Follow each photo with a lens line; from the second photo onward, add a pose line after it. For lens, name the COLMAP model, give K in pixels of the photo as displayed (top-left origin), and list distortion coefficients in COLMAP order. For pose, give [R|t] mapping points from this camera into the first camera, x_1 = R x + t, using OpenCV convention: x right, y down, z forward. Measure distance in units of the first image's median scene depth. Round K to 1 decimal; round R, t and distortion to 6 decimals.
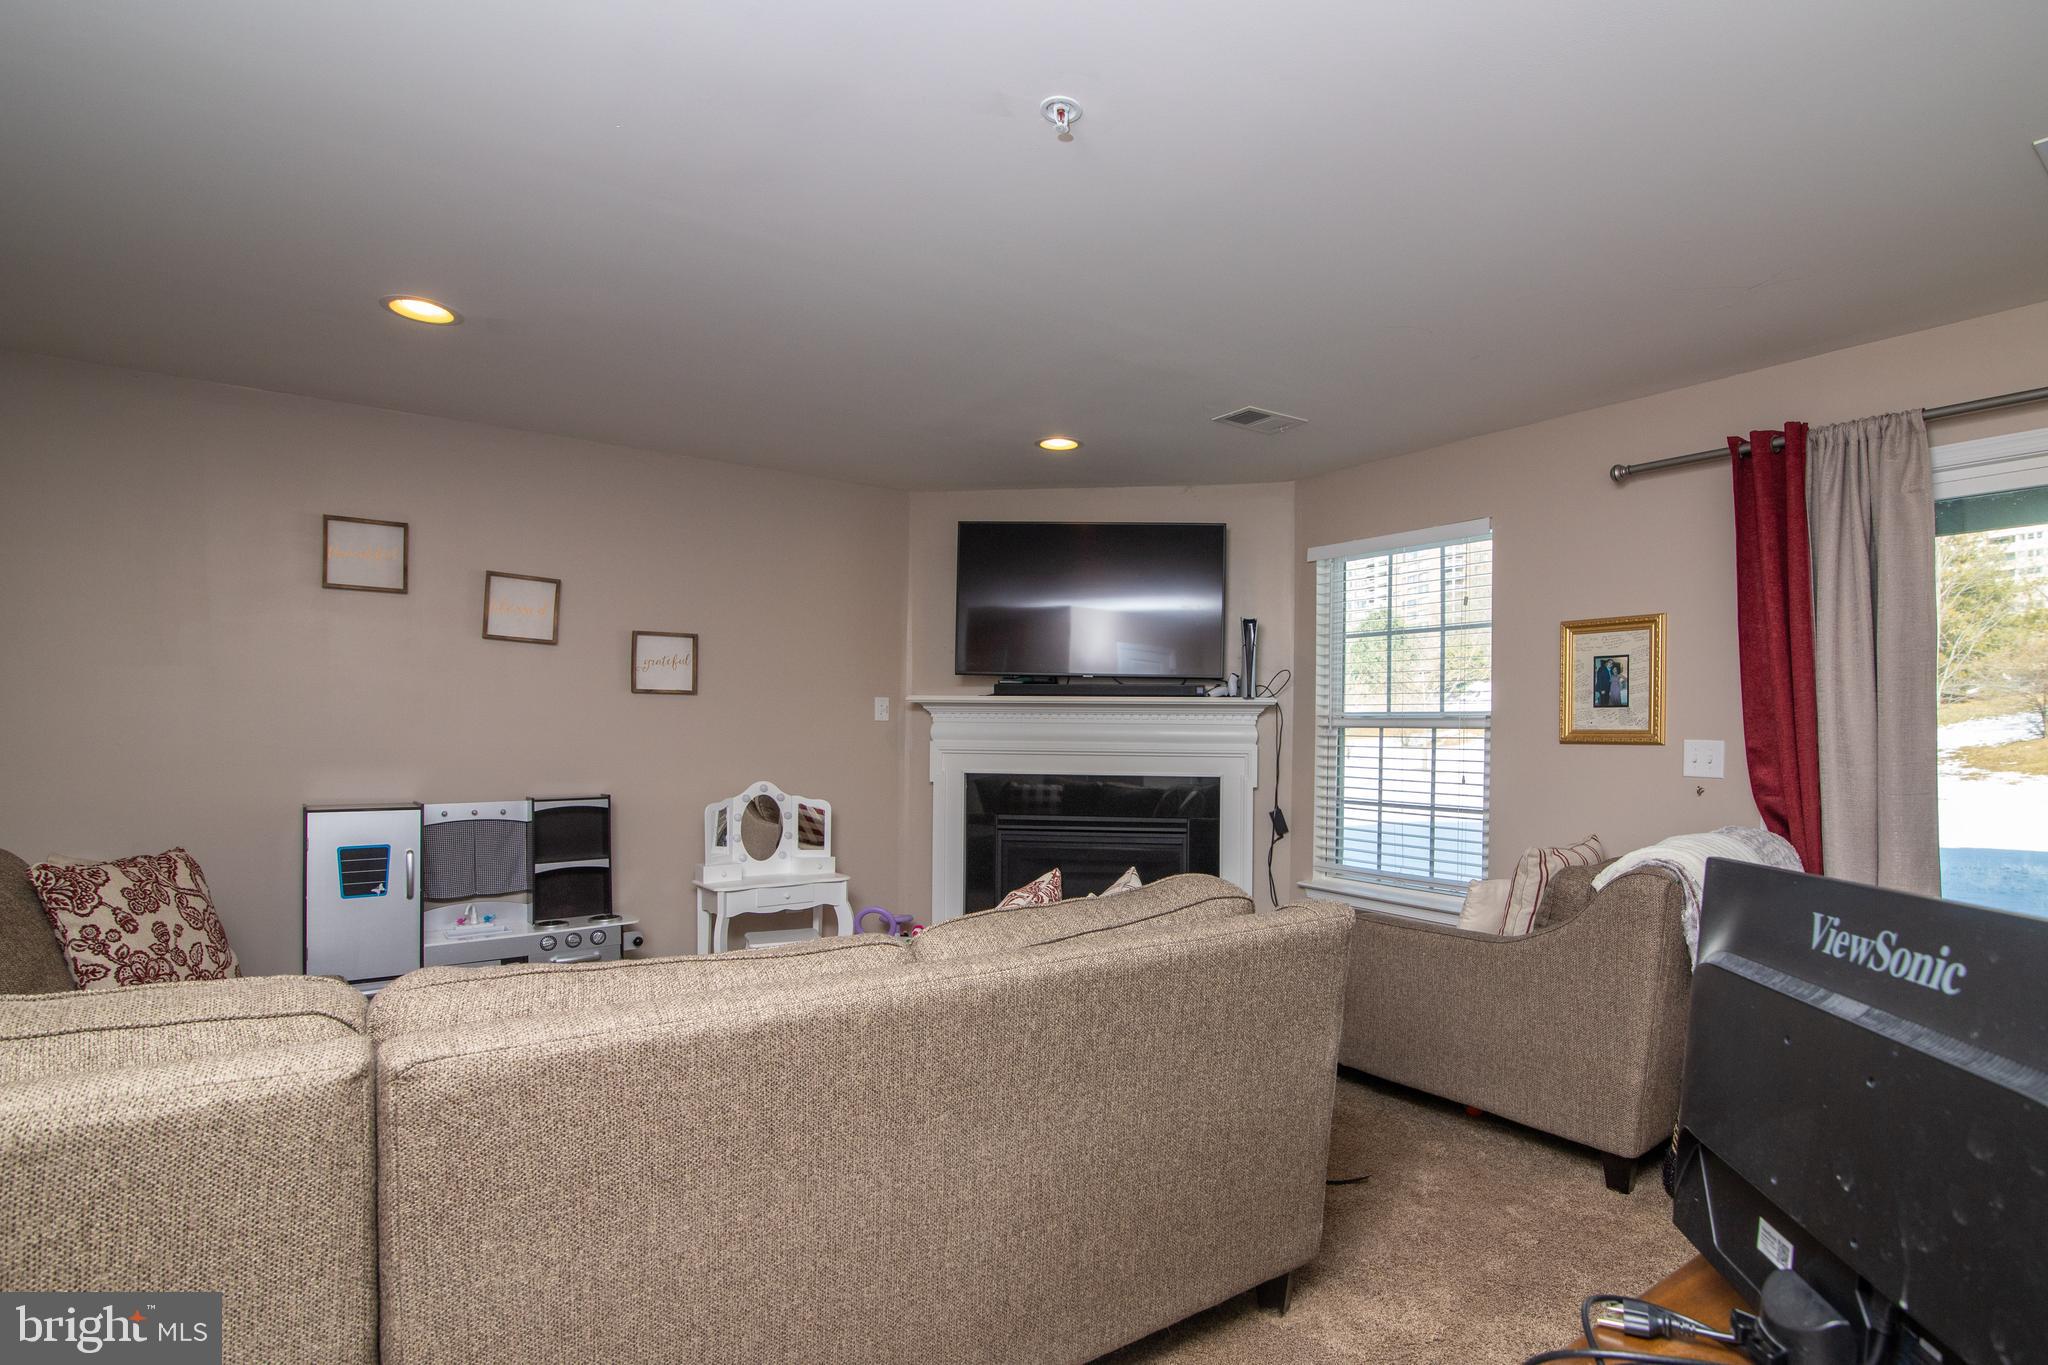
lens RADIAL K [[1013.2, 0, 1119.1], [0, 1013.2, 733.9], [0, 0, 1]] dist [-0.028811, 0.000819]
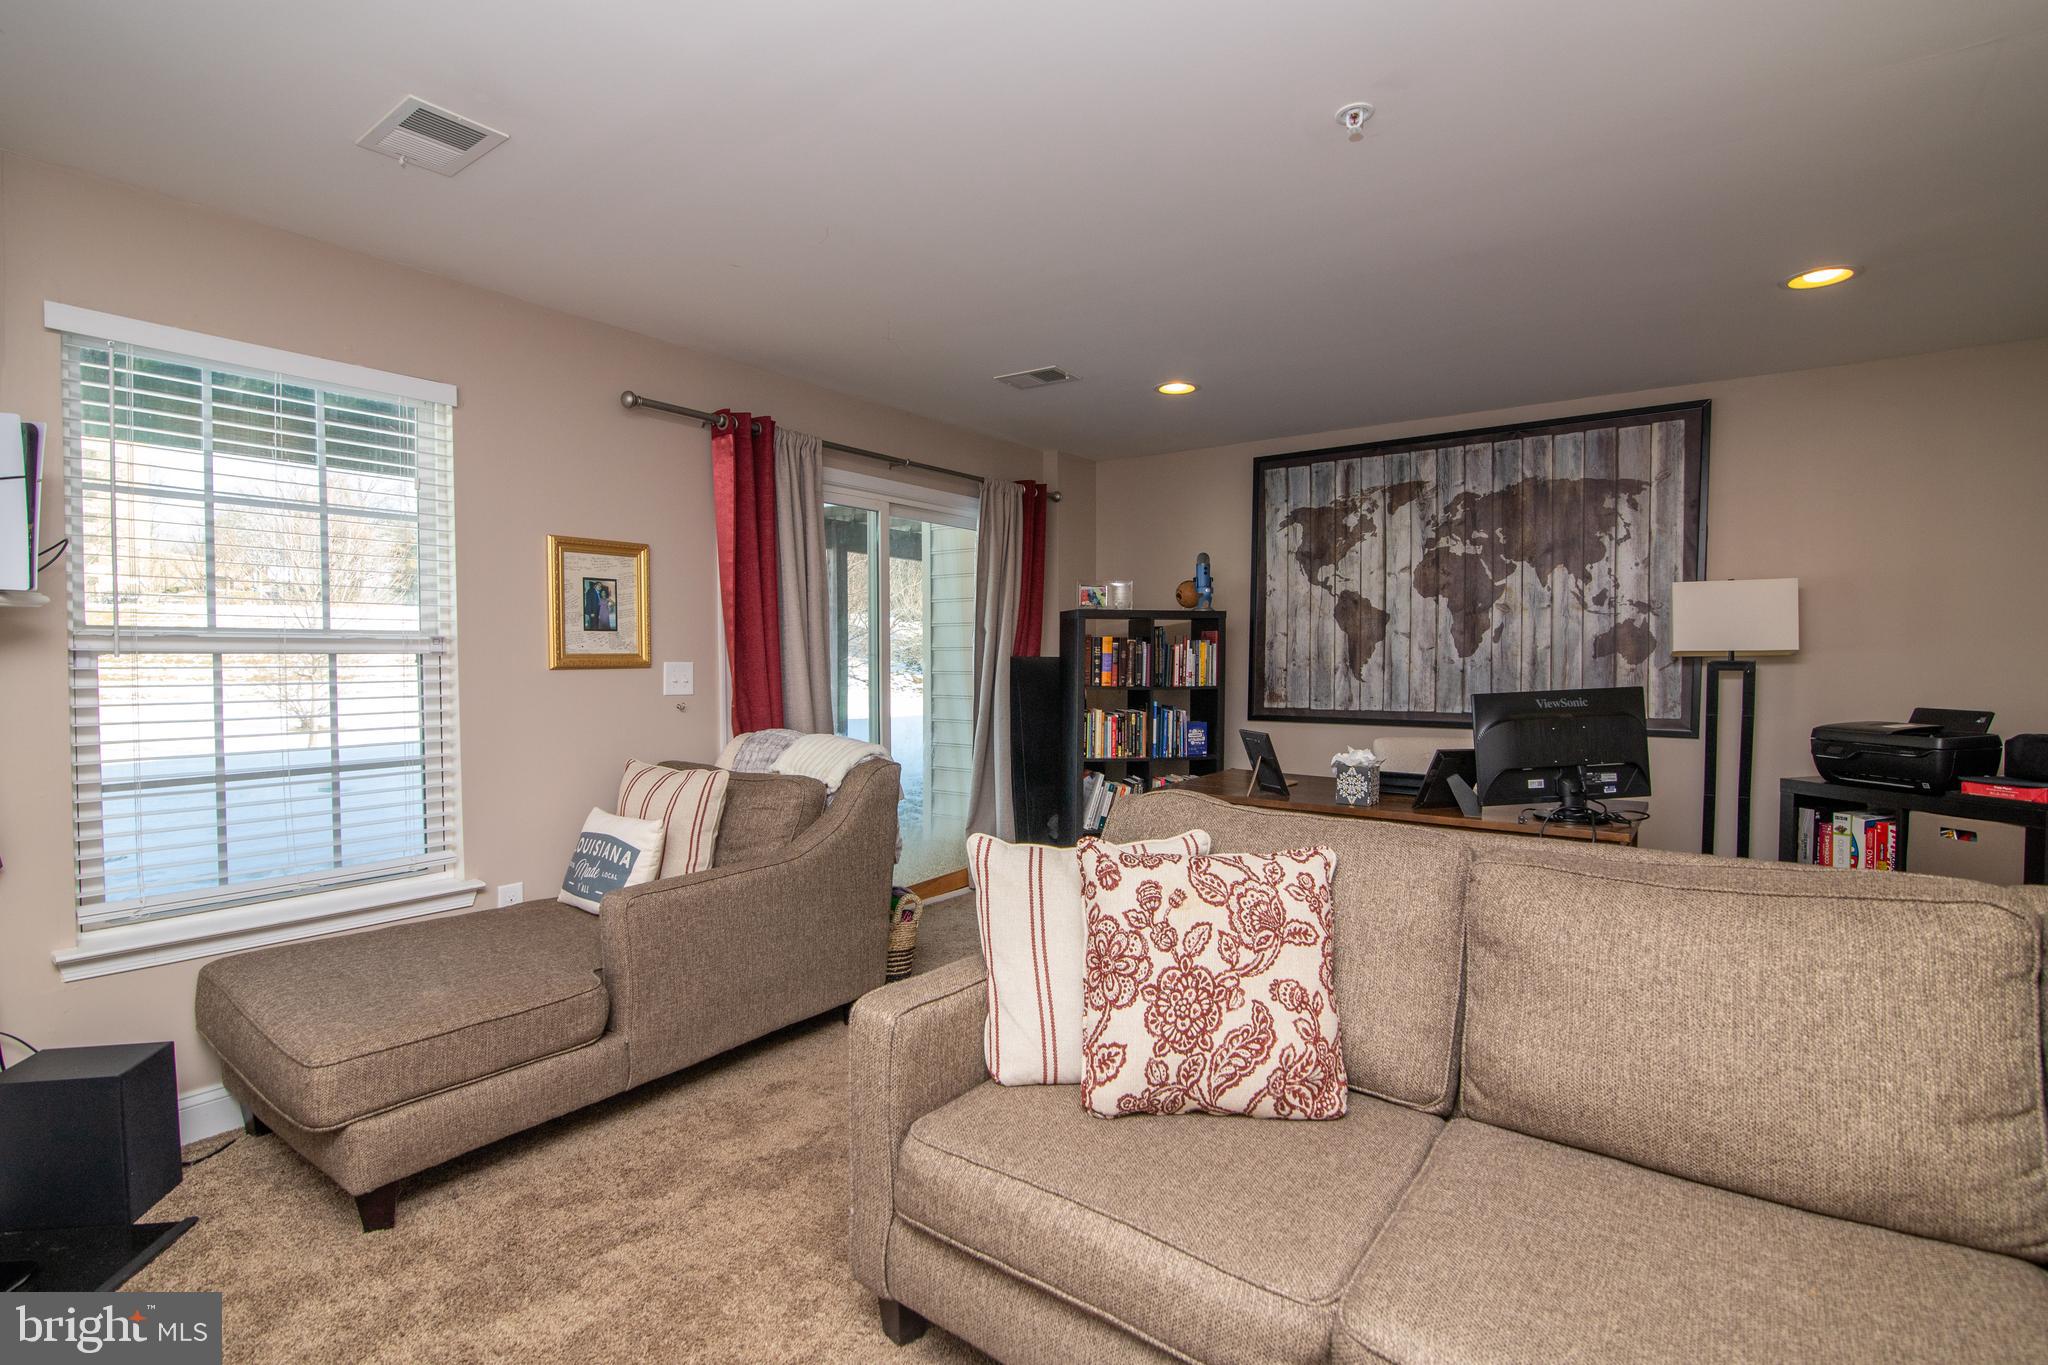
lens RADIAL K [[943.4, 0, 1027.1], [0, 943.4, 680.1], [0, 0, 1]] dist [-0.022627, 0.000430]
pose [[-0.267676, -0.035088, 0.962870, -0.477066], [0.003982, 0.999288, 0.037523, -0.010508], [-0.963501, 0.013878, -0.267346, 0.790994]]
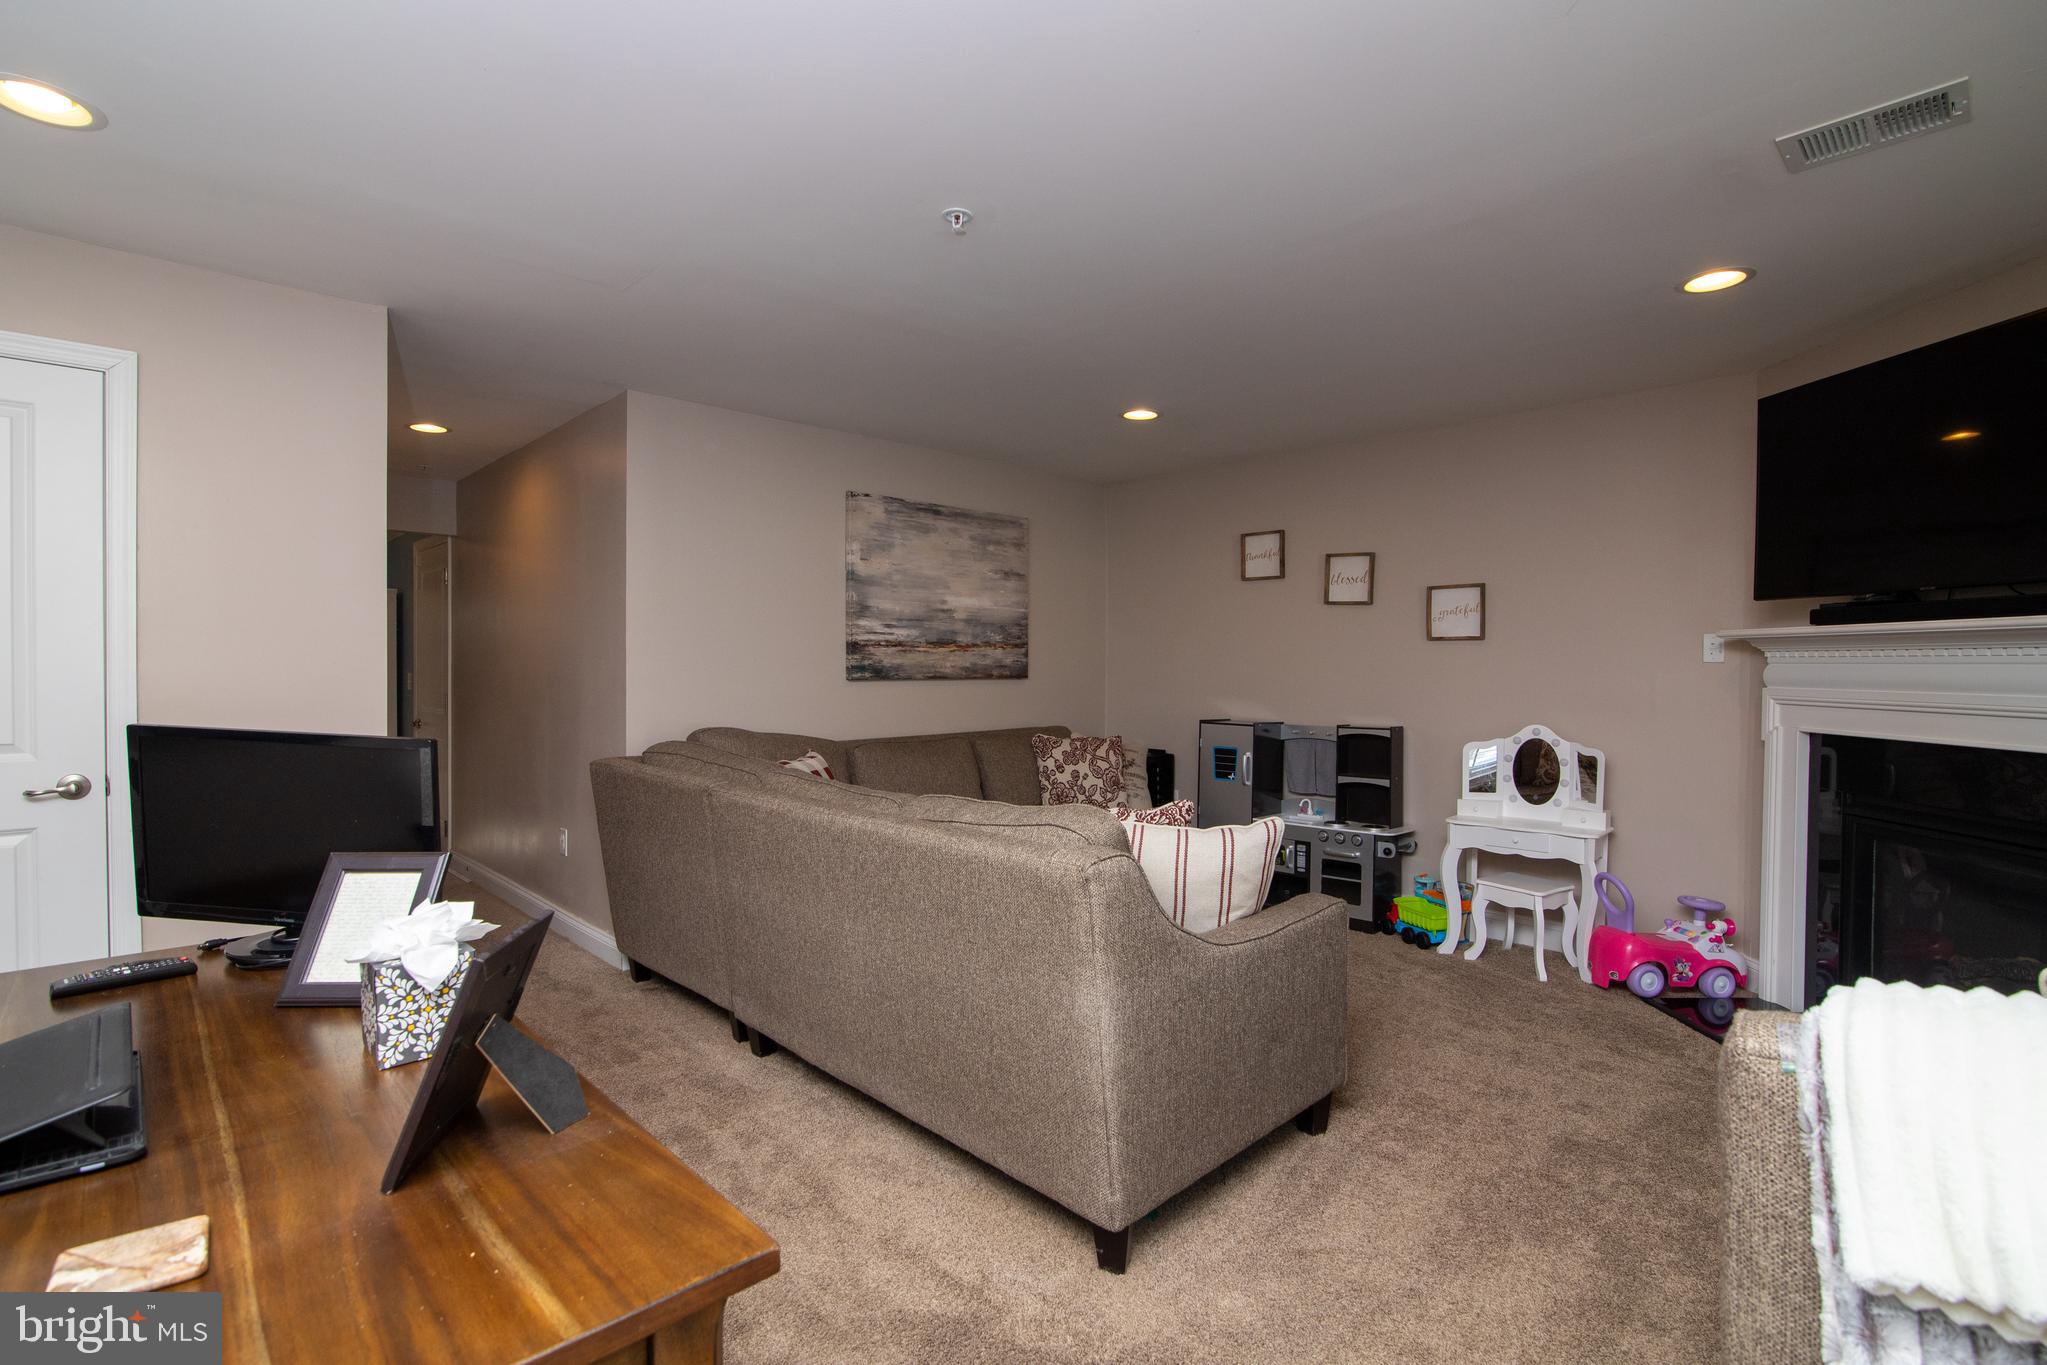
lens RADIAL K [[969.3, 0, 1006.8], [0, 969.3, 679.1], [0, 0, 1]] dist [-0.019713, 0.000381]
pose [[0.102670, 0.005931, -0.994698, 0.612561], [-0.006769, 0.999963, 0.005264, 0.000852], [0.994692, 0.006193, 0.102707, 0.443137]]
